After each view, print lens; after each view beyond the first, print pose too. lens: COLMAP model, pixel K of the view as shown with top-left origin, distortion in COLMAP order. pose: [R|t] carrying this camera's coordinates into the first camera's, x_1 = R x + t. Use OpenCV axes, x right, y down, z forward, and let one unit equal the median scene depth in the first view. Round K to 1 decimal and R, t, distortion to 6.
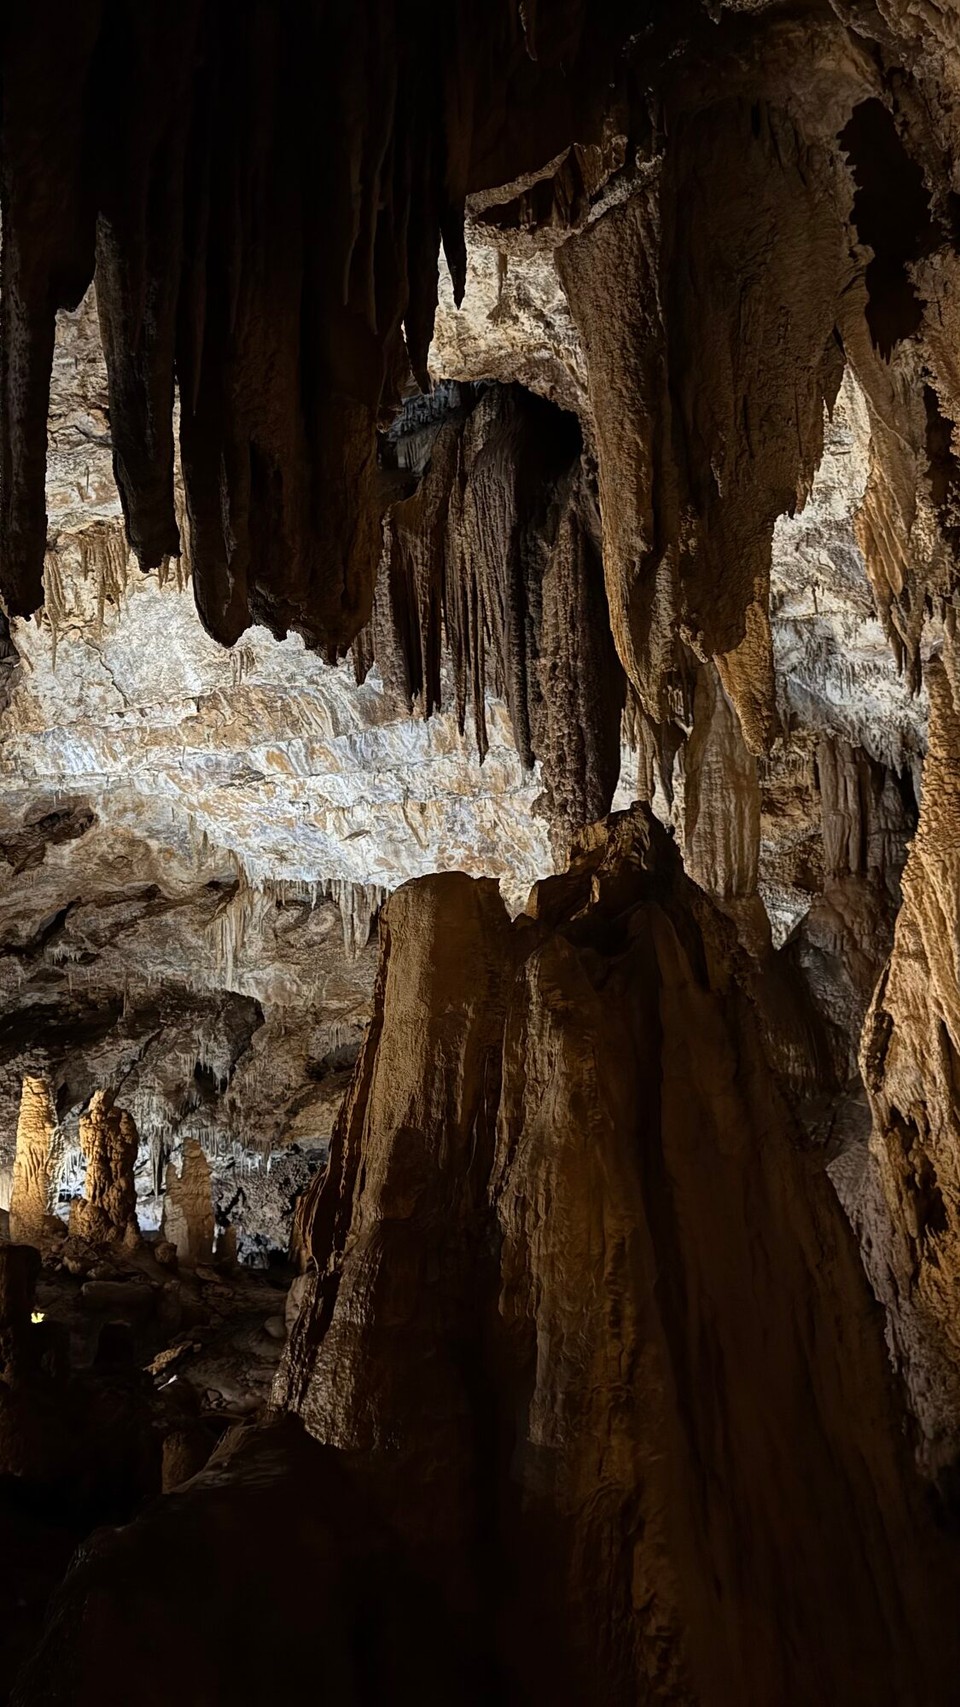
lens RADIAL K [[1173.0, 0, 484.4], [0, 1173.0, 860.8], [0, 0, 1]] dist [0.214131, -0.467641]
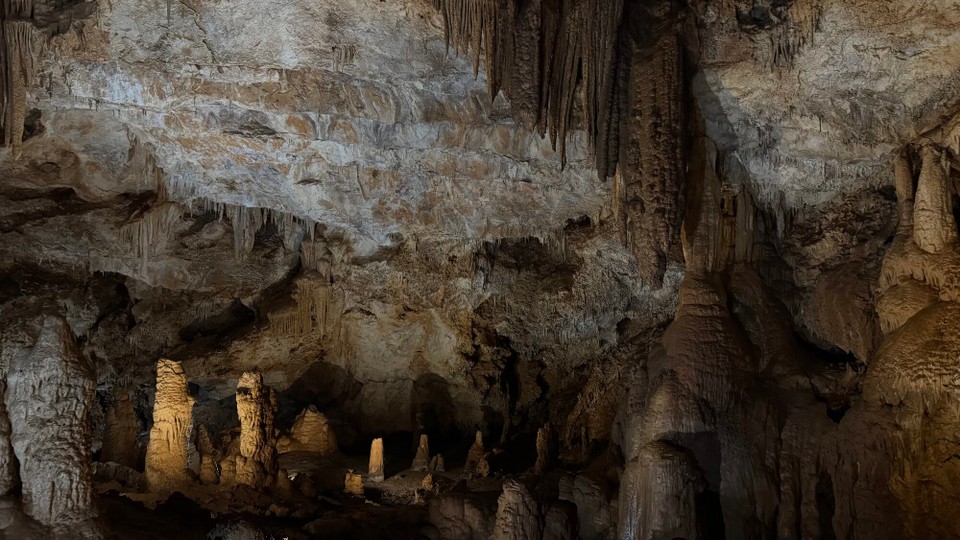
lens RADIAL K [[658.9, 0, 482.1], [0, 658.9, 270.5], [0, 0, 1]] dist [0.123266, -0.178992]
pose [[0.829475, 0.066657, 0.554551, -0.435981], [-0.127746, 0.989177, 0.072179, -0.000920], [-0.543738, -0.130712, 0.829013, 0.234061]]
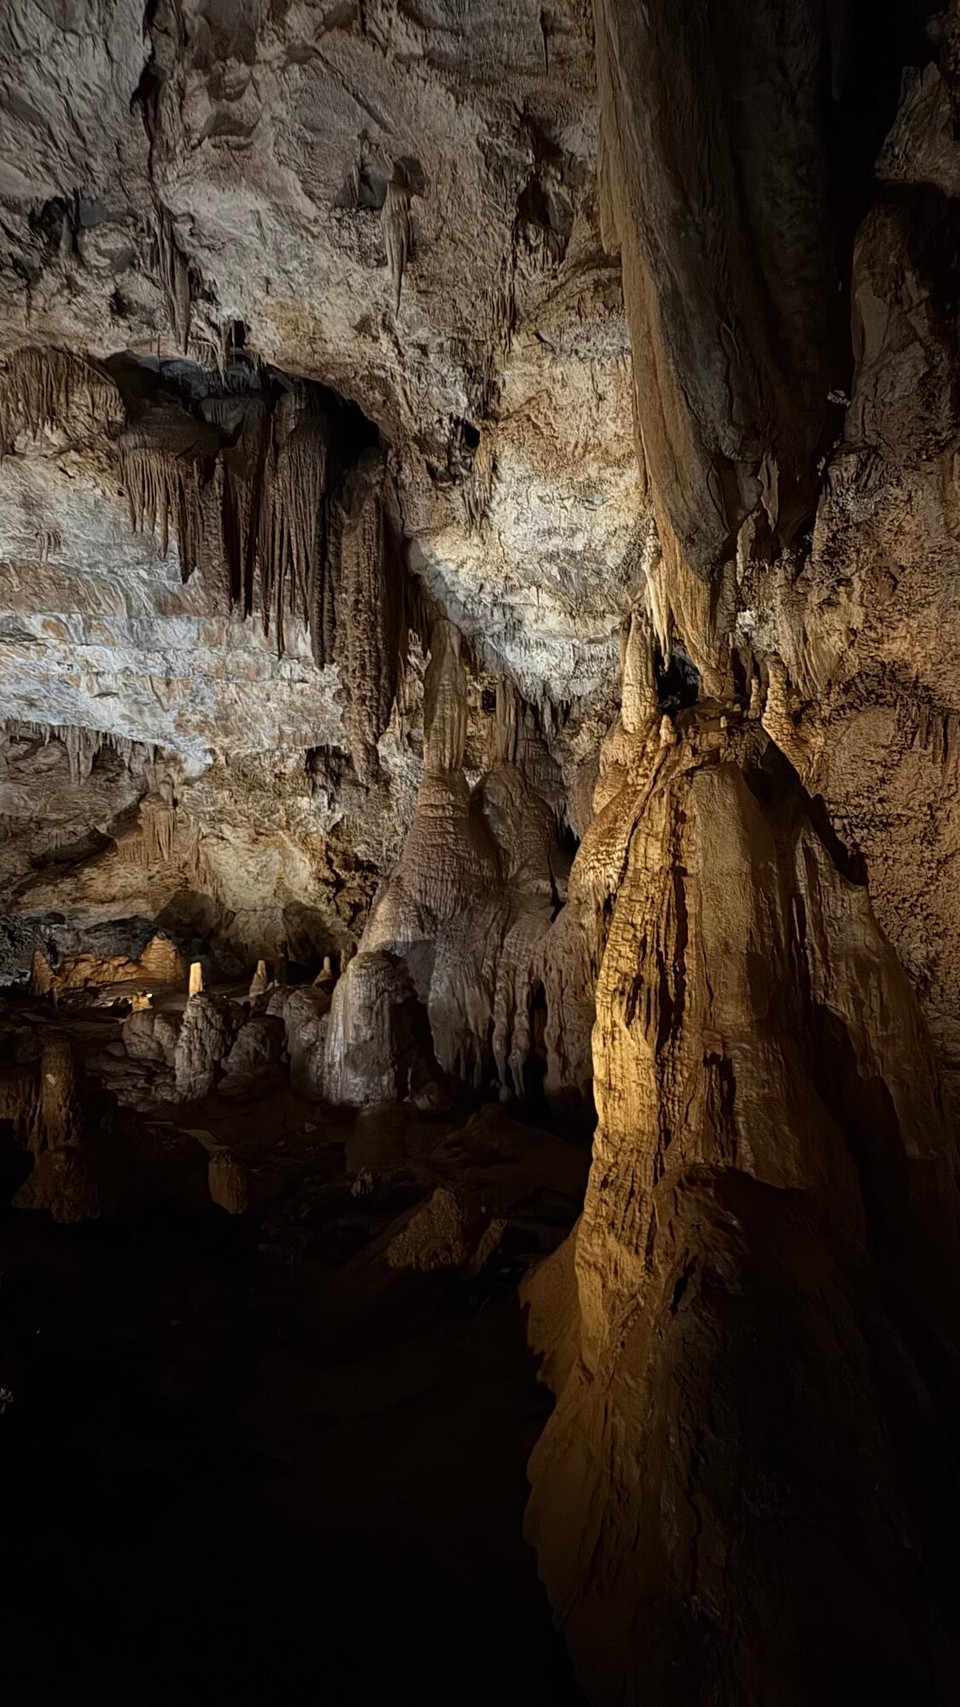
lens RADIAL K [[671.5, 0, 475.9], [0, 671.5, 849.5], [0, 0, 1]] dist [0.000233, 0.000135]
pose [[0.855048, 0.020872, 0.518128, -0.163661], [-0.103541, 0.985940, 0.131153, 0.009219], [-0.508106, -0.165790, 0.845188, 0.119055]]
